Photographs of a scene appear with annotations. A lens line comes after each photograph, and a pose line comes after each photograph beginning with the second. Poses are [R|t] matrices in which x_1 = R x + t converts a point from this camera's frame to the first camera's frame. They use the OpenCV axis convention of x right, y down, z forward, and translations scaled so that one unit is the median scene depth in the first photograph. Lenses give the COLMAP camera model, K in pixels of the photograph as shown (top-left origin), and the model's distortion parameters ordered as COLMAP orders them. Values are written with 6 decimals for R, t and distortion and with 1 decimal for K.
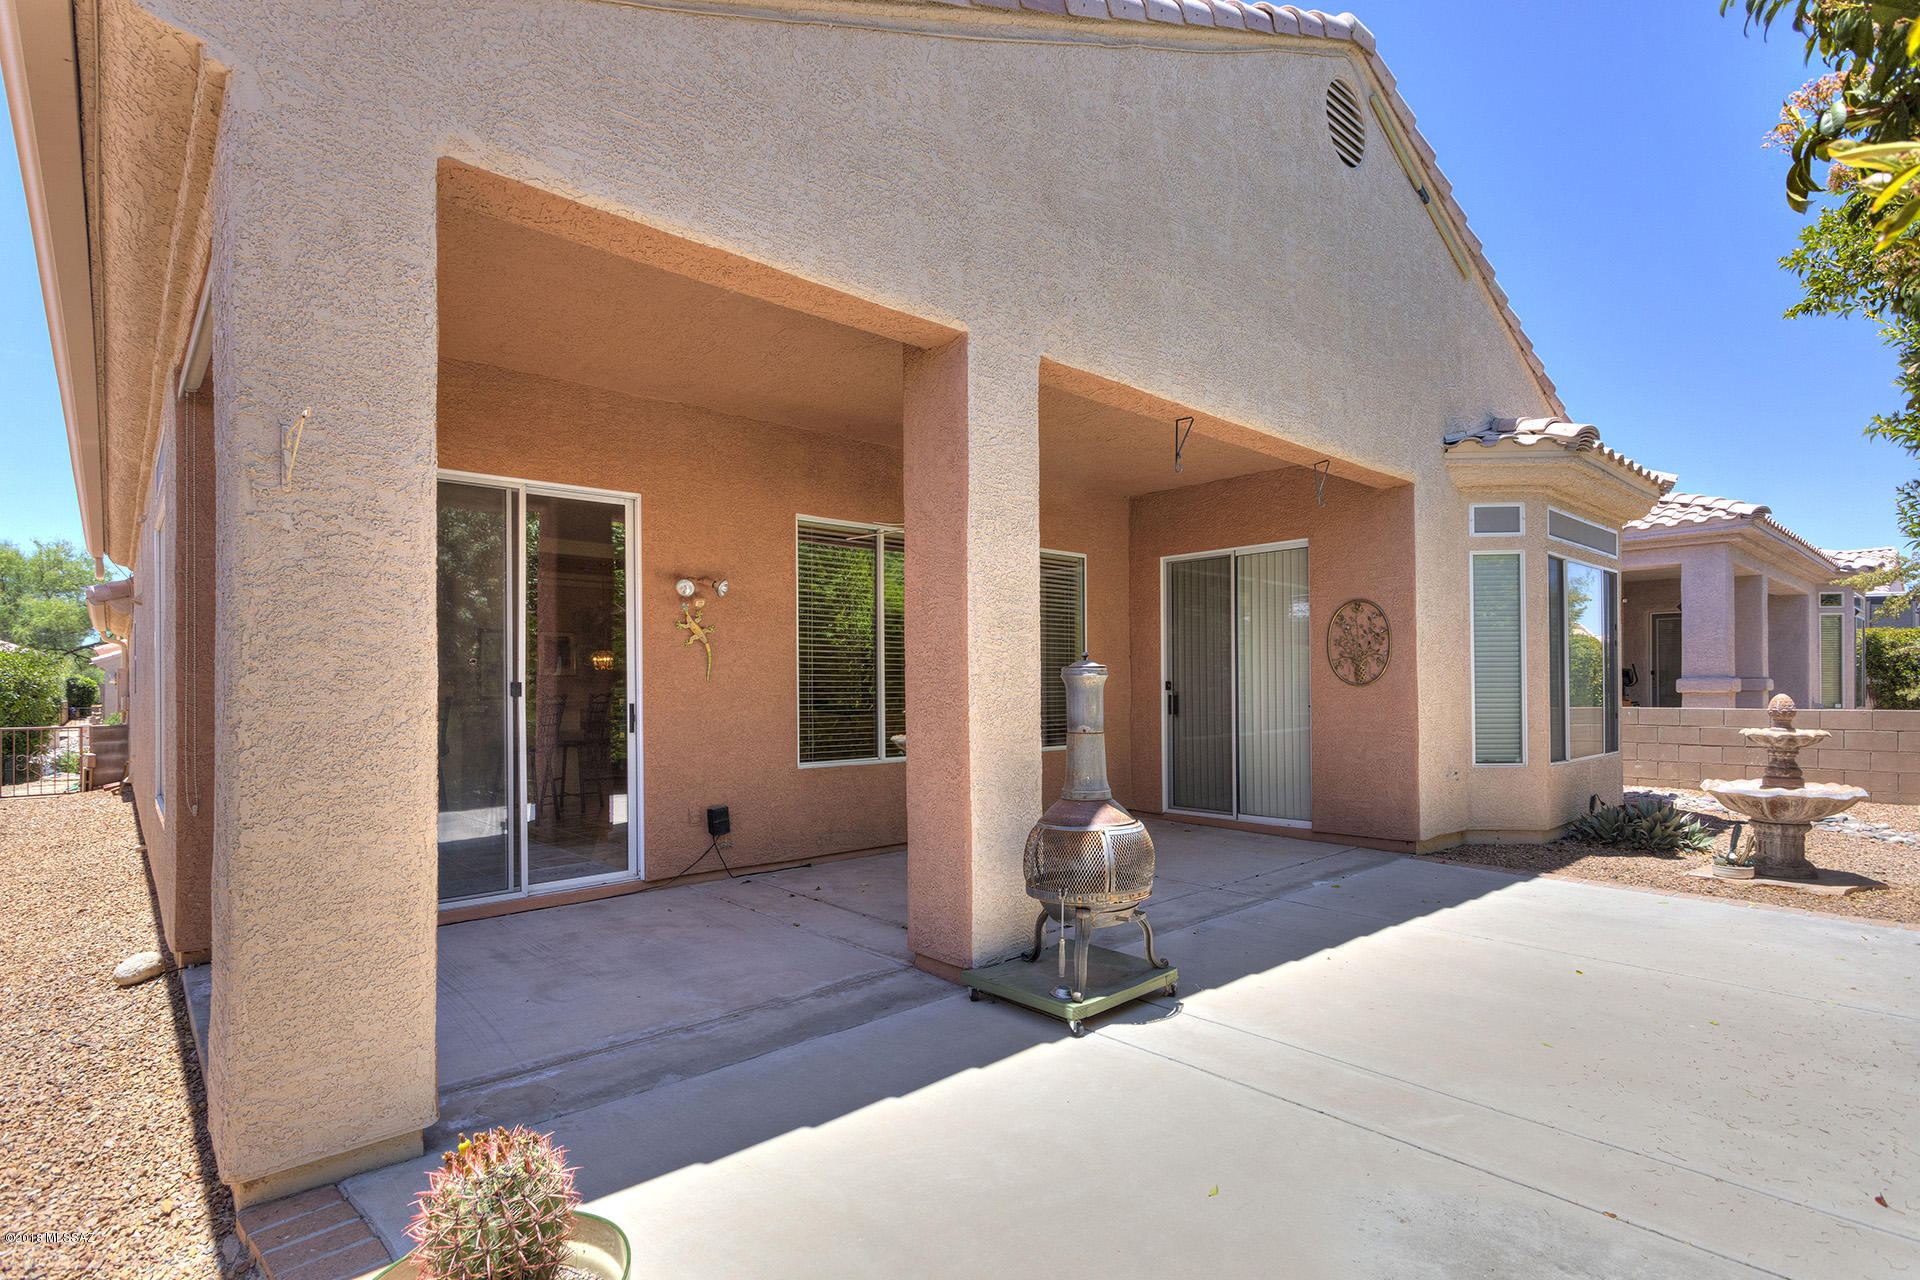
lens RADIAL K [[922.0, 0, 960.5], [0, 922.0, 685.9], [0, 0, 1]] dist [-0.014400, 0.015901]
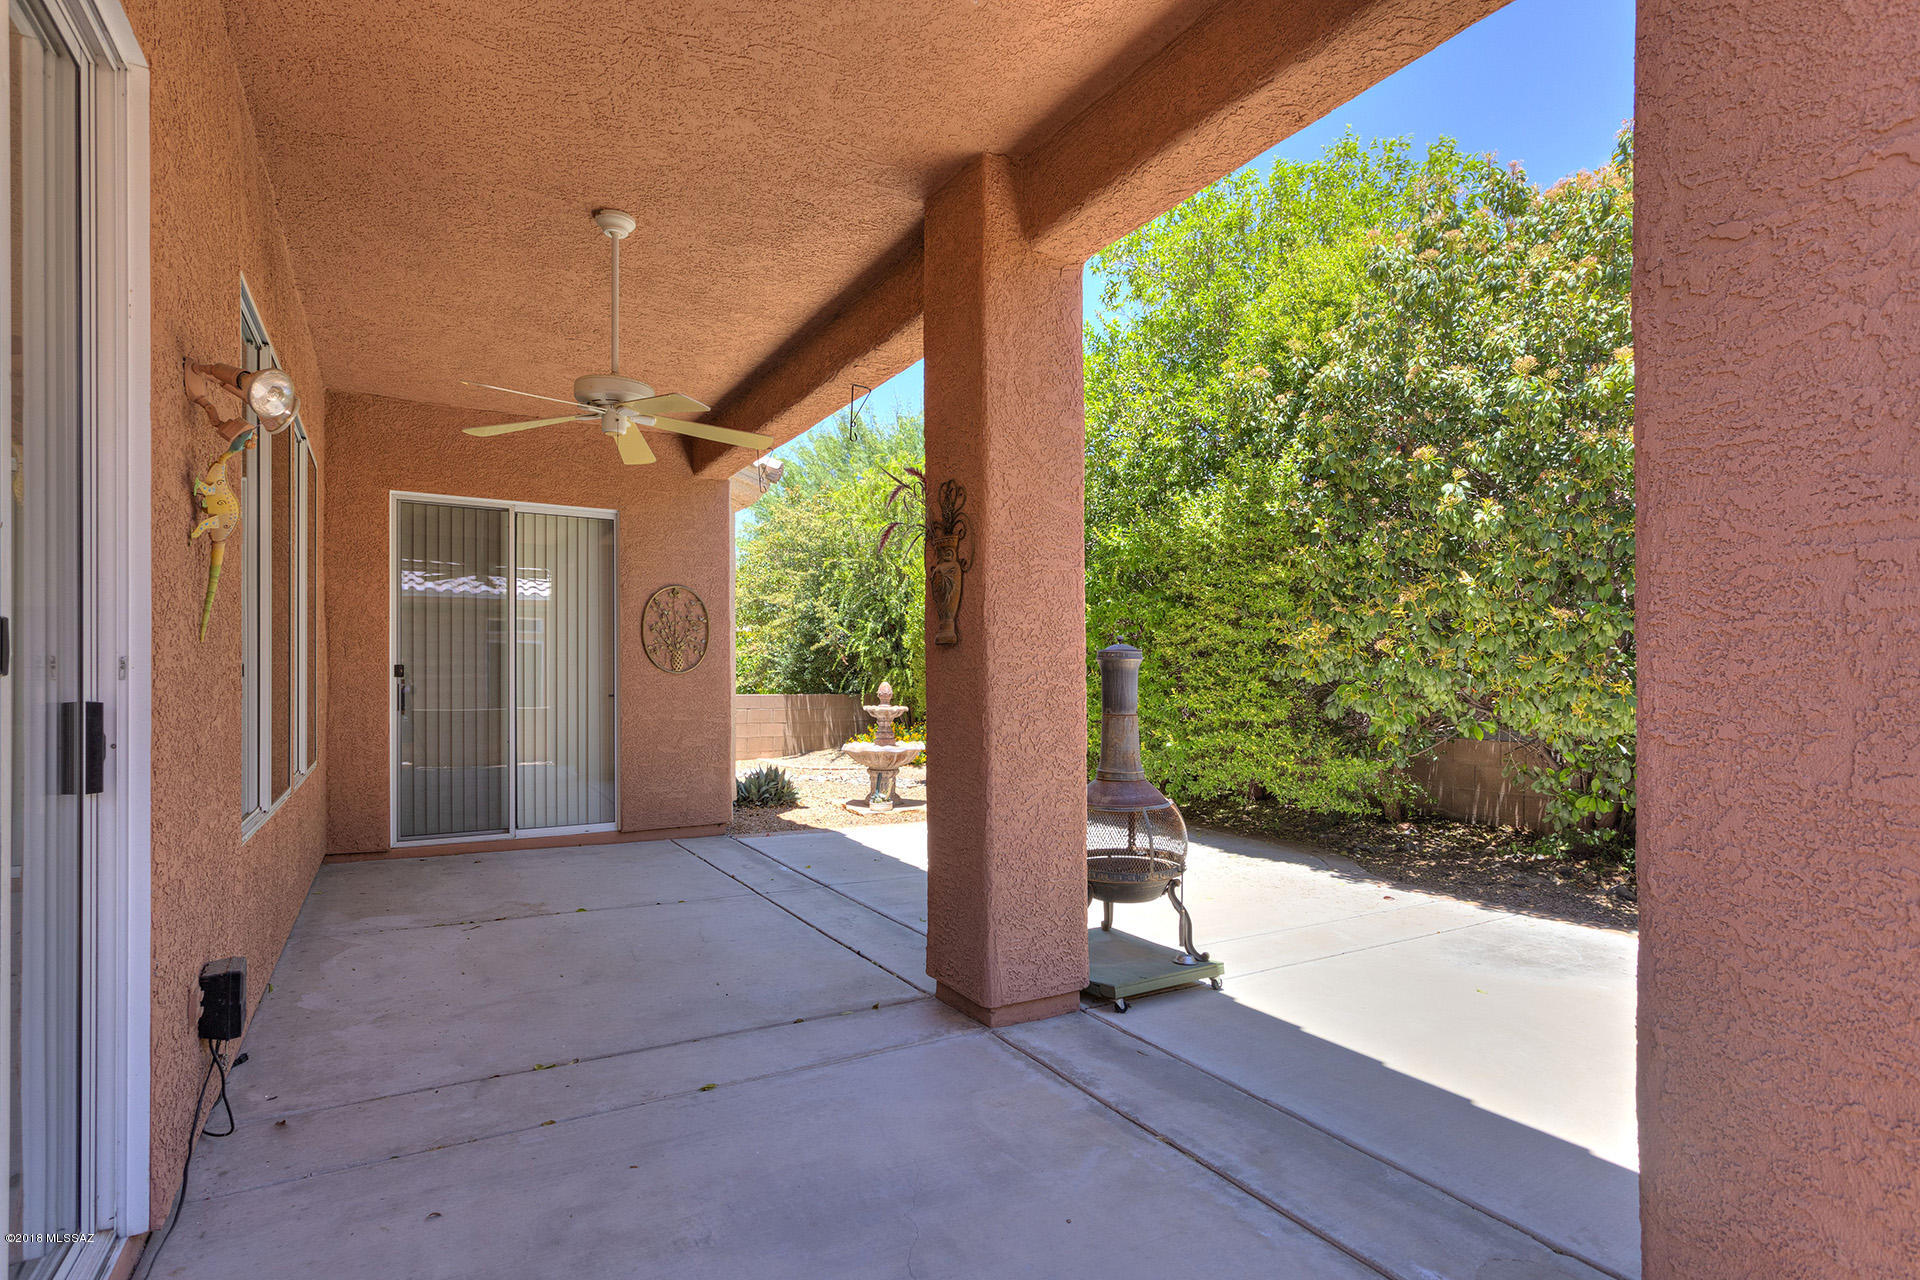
lens RADIAL K [[939.3, 0, 960.7], [0, 939.3, 669.3], [0, 0, 1]] dist [0.004140, 0.000532]
pose [[0.208617, 0.014359, 0.977892, -0.721625], [-0.004077, 0.999896, -0.013812, 0.012524], [-0.977989, -0.001106, 0.208653, 0.743850]]
